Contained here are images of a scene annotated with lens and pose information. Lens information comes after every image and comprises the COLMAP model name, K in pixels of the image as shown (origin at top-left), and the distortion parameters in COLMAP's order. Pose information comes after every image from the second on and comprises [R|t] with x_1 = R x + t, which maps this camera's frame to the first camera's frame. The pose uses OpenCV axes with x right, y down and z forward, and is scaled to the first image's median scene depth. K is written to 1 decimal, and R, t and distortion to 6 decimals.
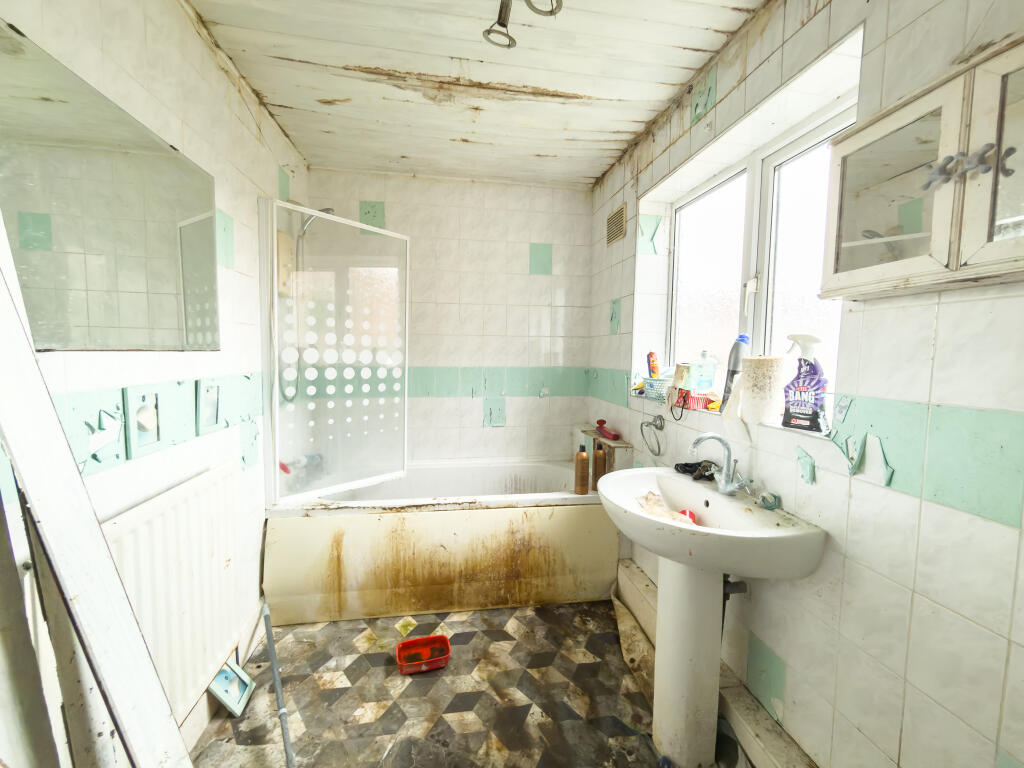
lens RADIAL K [[402.5, 0, 513.9], [0, 402.5, 382.9], [0, 0, 1]] dist [-0.009556, 0.000926]
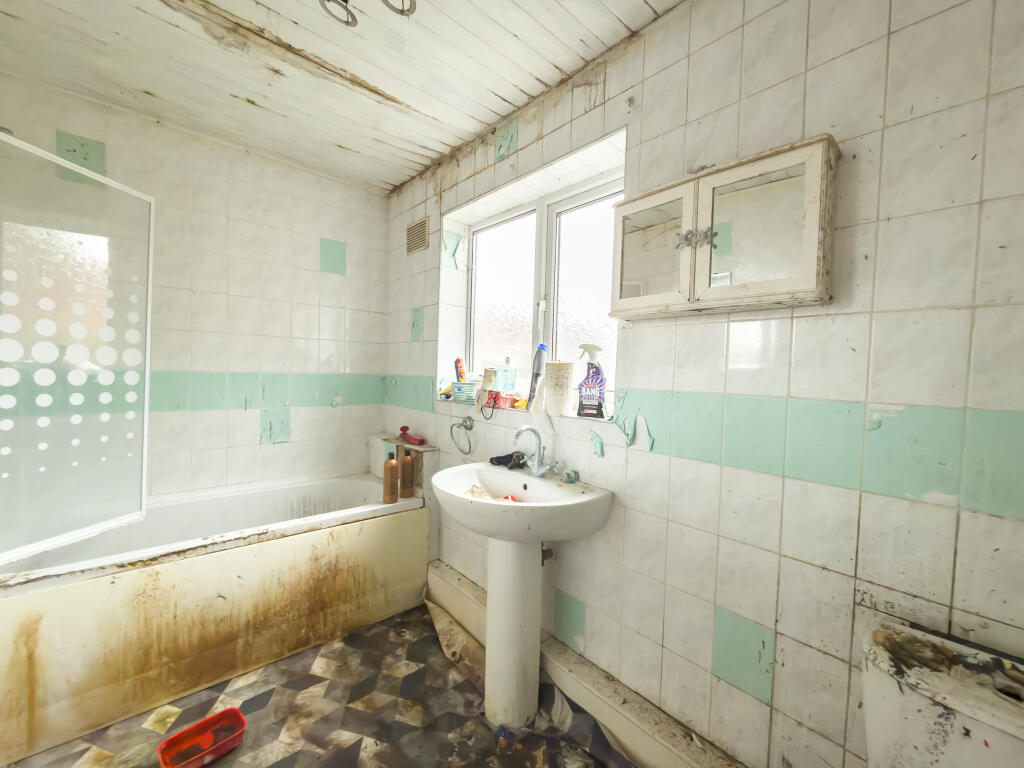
lens RADIAL K [[402.5, 0, 513.9], [0, 402.5, 382.9], [0, 0, 1]] dist [-0.009556, 0.000926]
pose [[0.843892, -0.001768, 0.536510, -0.122970], [0.019528, 0.999433, -0.027423, 0.022845], [-0.536158, 0.033619, 0.843448, 0.018543]]
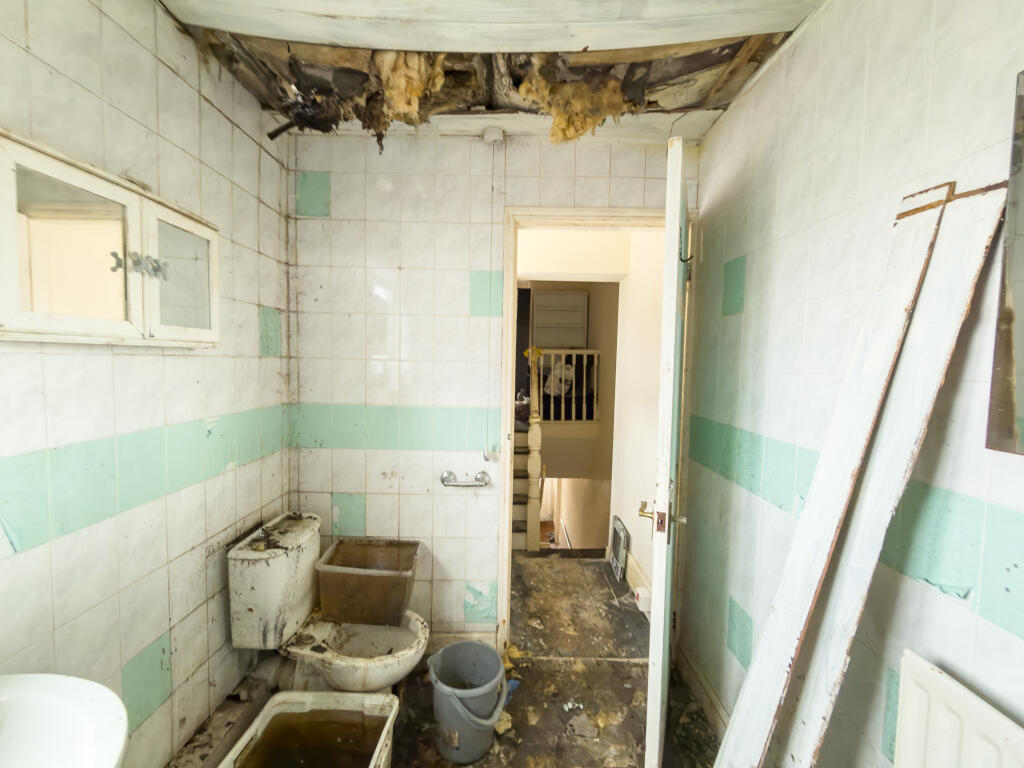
lens RADIAL K [[402.5, 0, 513.9], [0, 402.5, 382.9], [0, 0, 1]] dist [-0.009556, 0.000926]
pose [[-0.985289, -0.042325, 0.165574, -0.144284], [-0.021283, 0.991693, 0.126857, -0.121183], [-0.169568, 0.121467, -0.978004, 0.791541]]
